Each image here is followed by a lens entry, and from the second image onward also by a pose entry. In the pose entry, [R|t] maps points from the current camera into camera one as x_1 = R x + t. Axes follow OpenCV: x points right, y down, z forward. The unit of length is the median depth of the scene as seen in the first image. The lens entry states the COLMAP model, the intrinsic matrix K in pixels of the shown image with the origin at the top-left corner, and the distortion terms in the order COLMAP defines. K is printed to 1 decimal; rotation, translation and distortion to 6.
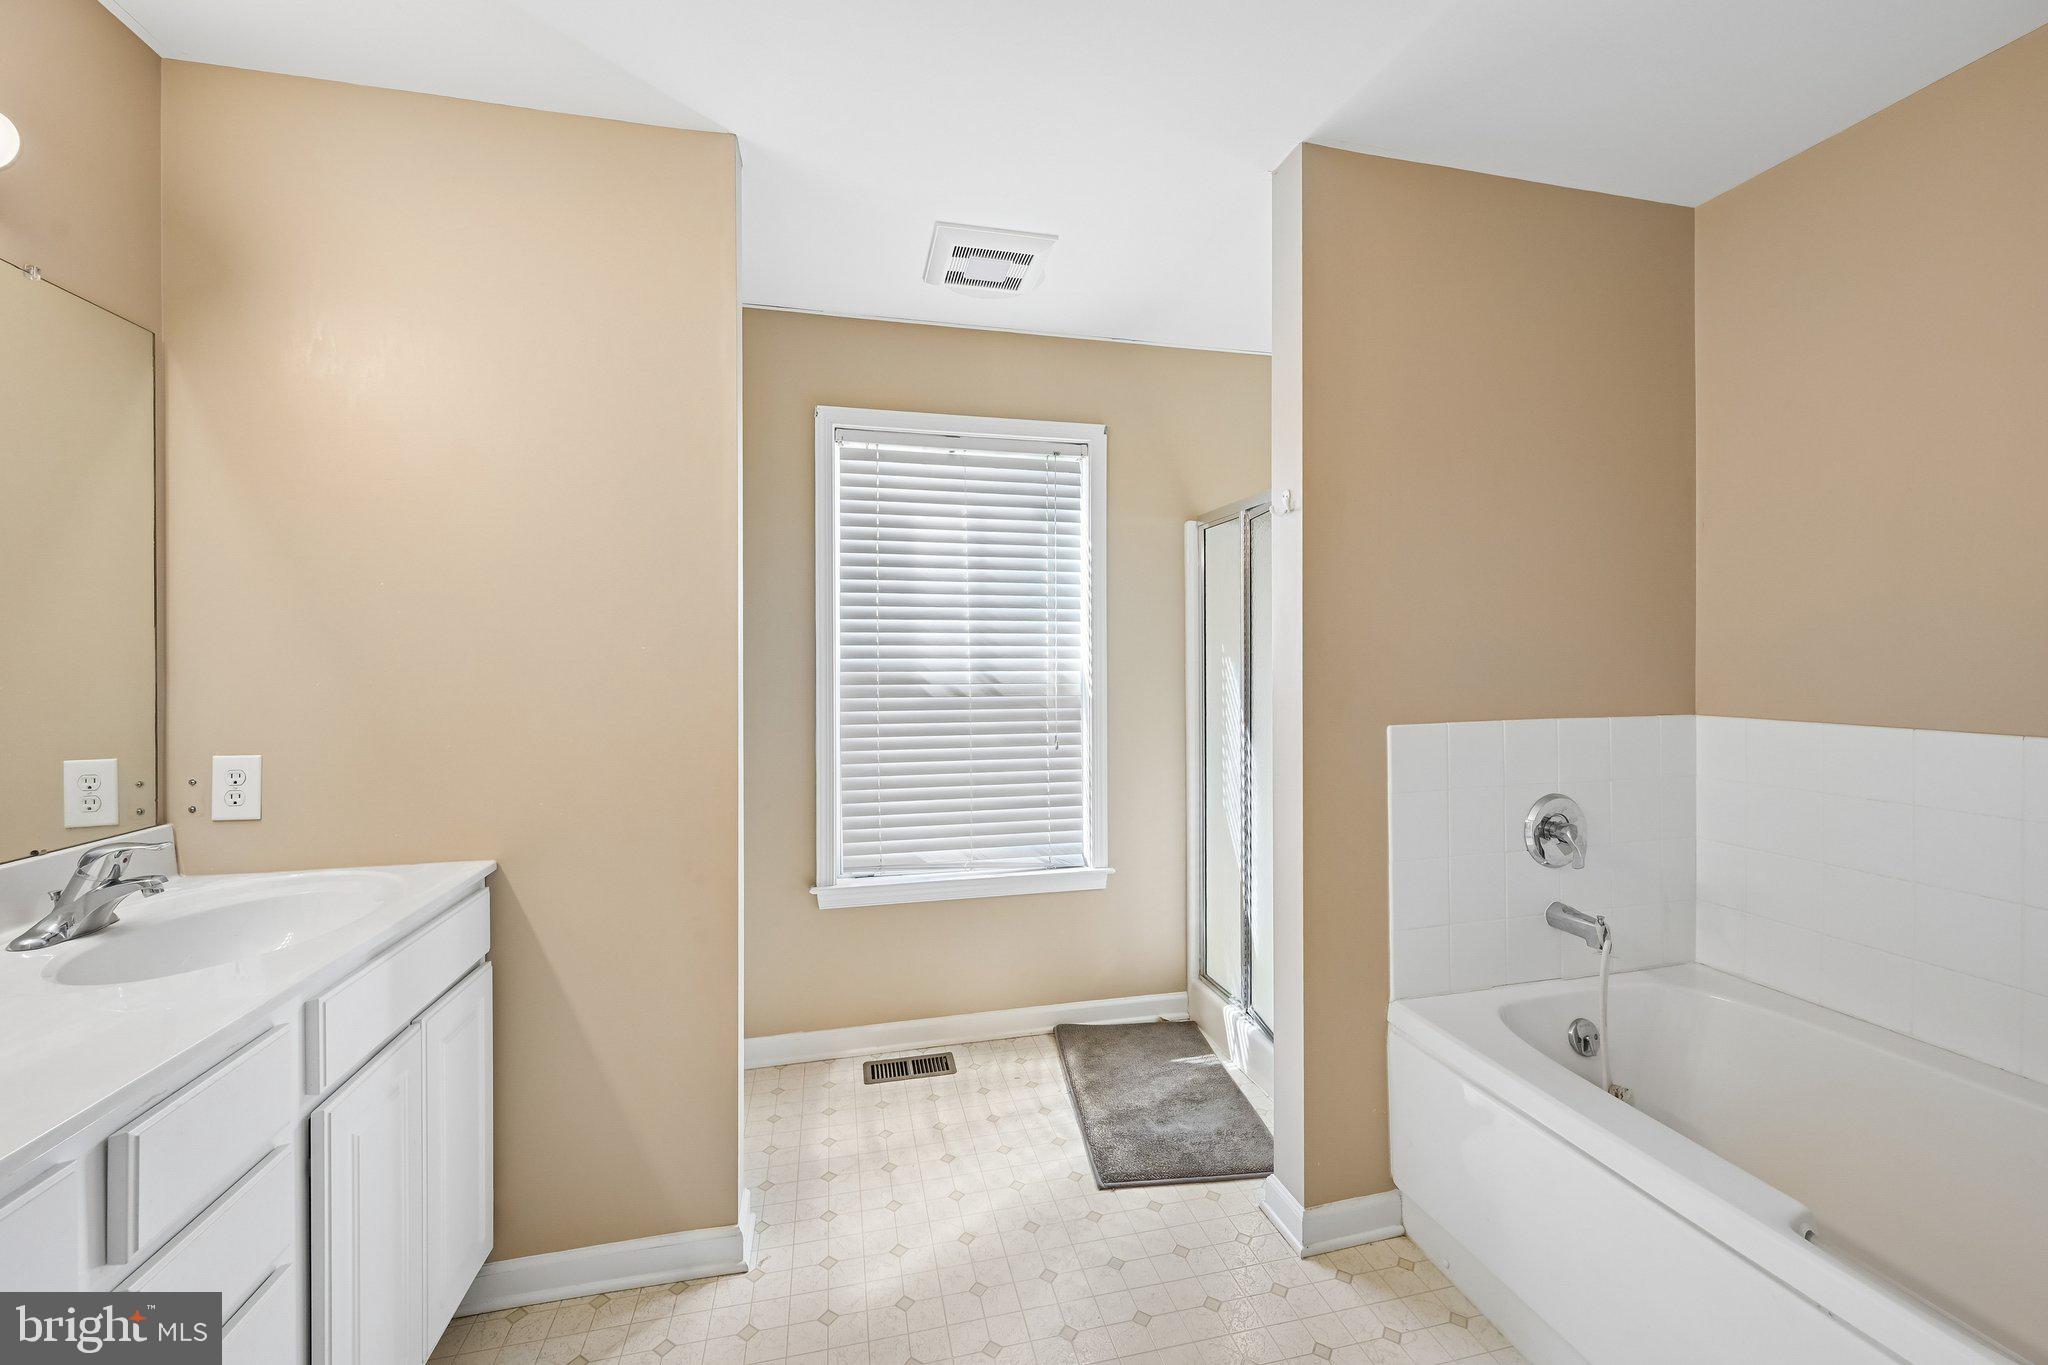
lens RADIAL K [[799.8, 0, 1031.6], [0, 799.8, 664.7], [0, 0, 1]] dist [-0.003291, -0.000174]
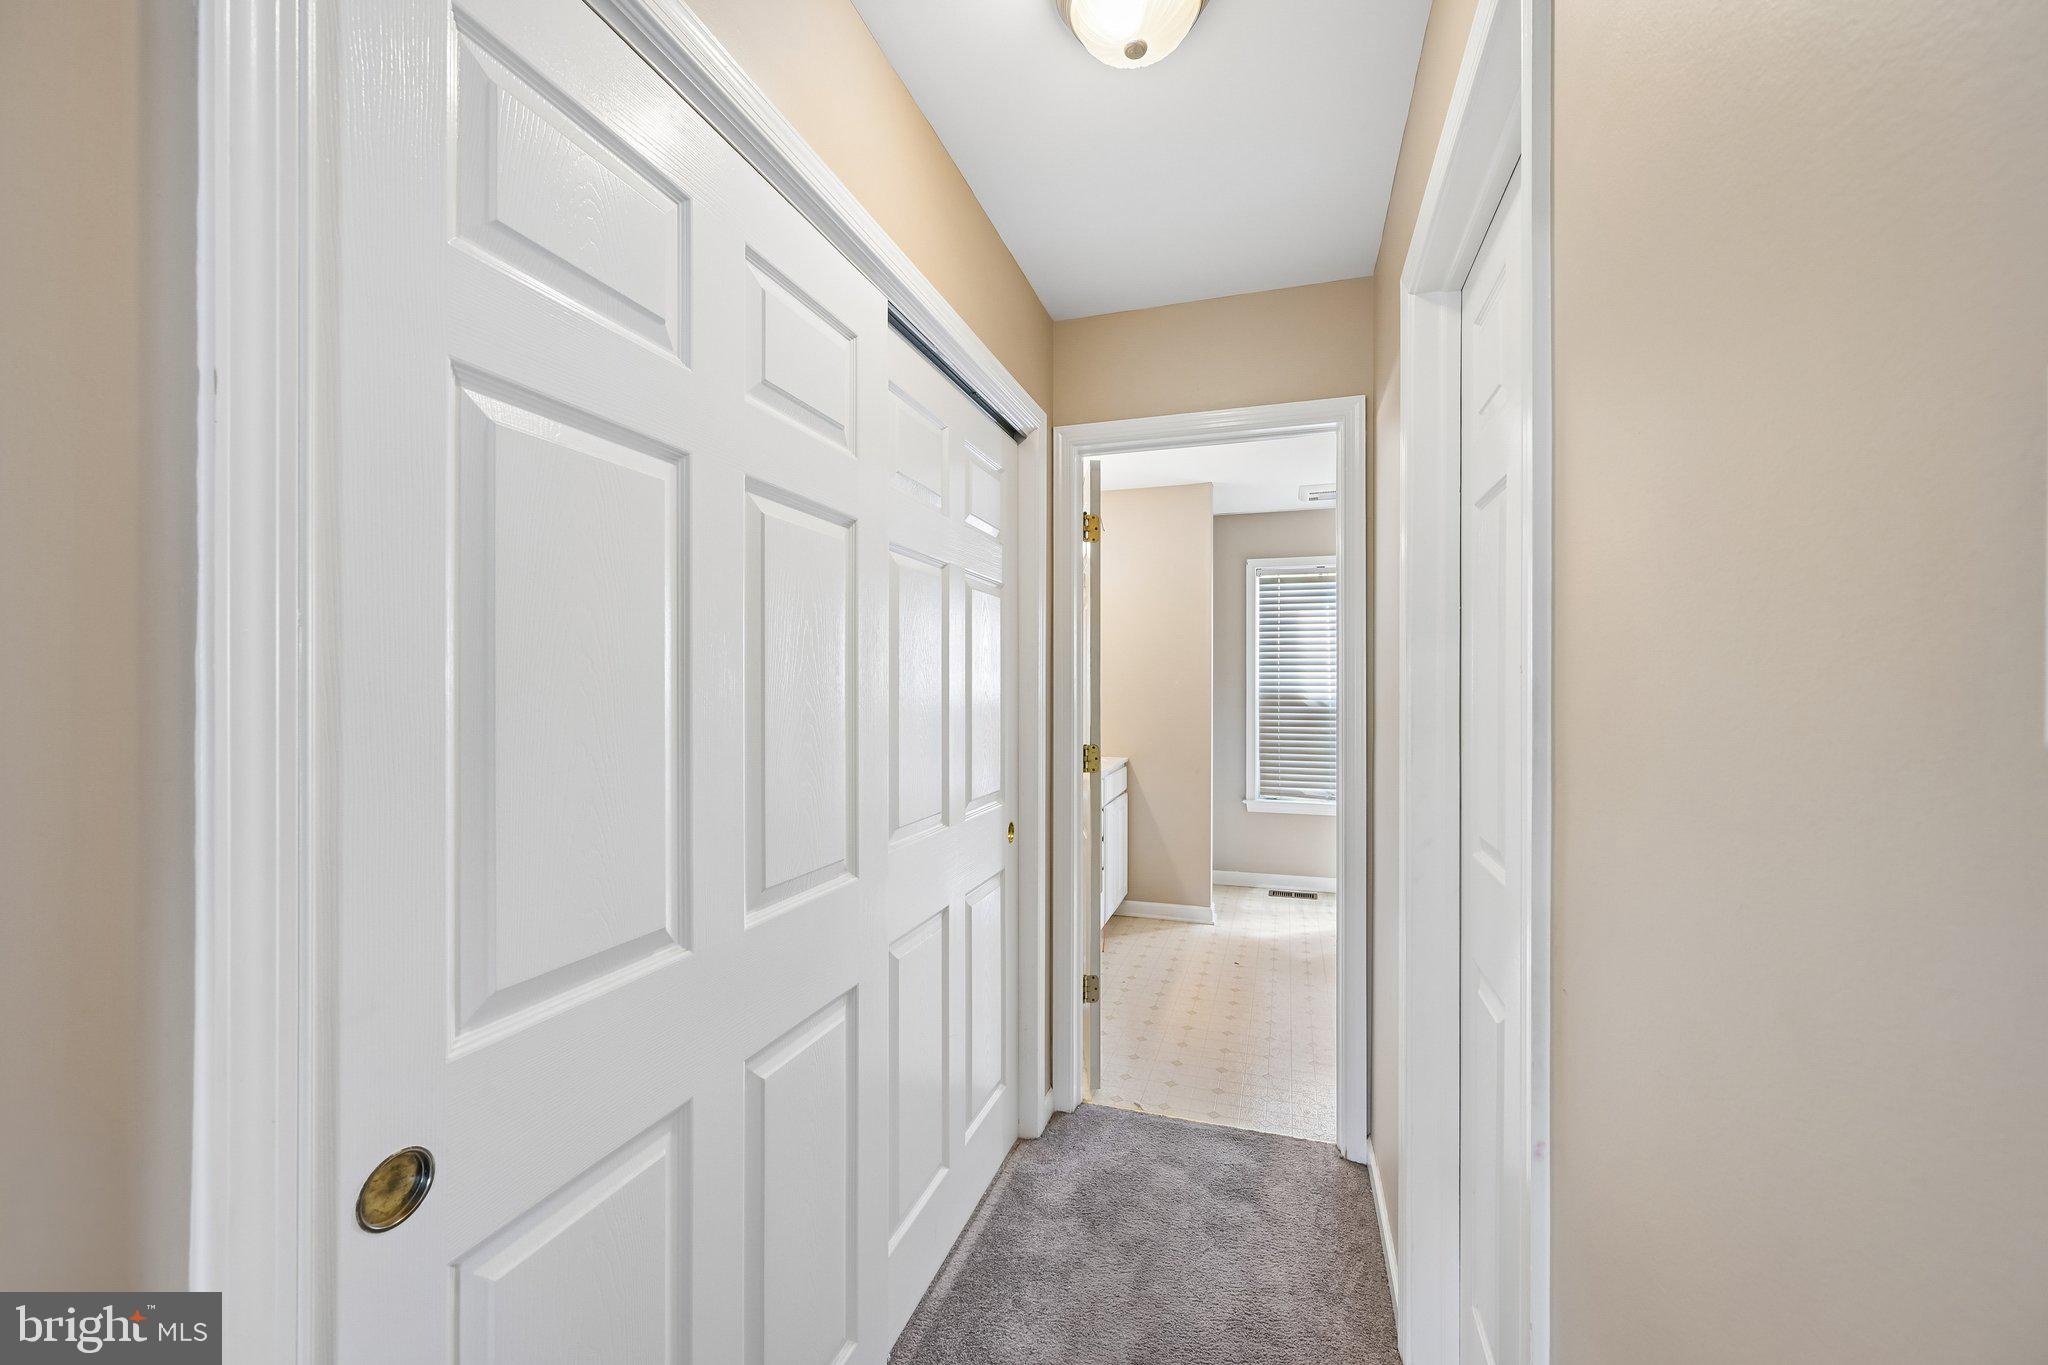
lens RADIAL K [[799.8, 0, 1020.8], [0, 799.8, 675.5], [0, 0, 1]] dist [-0.003291, -0.000174]
pose [[0.846224, 0.002628, -0.532820, 0.319268], [-0.010640, 0.999872, -0.011967, -0.002433], [0.532720, 0.015796, 0.846144, -0.997611]]
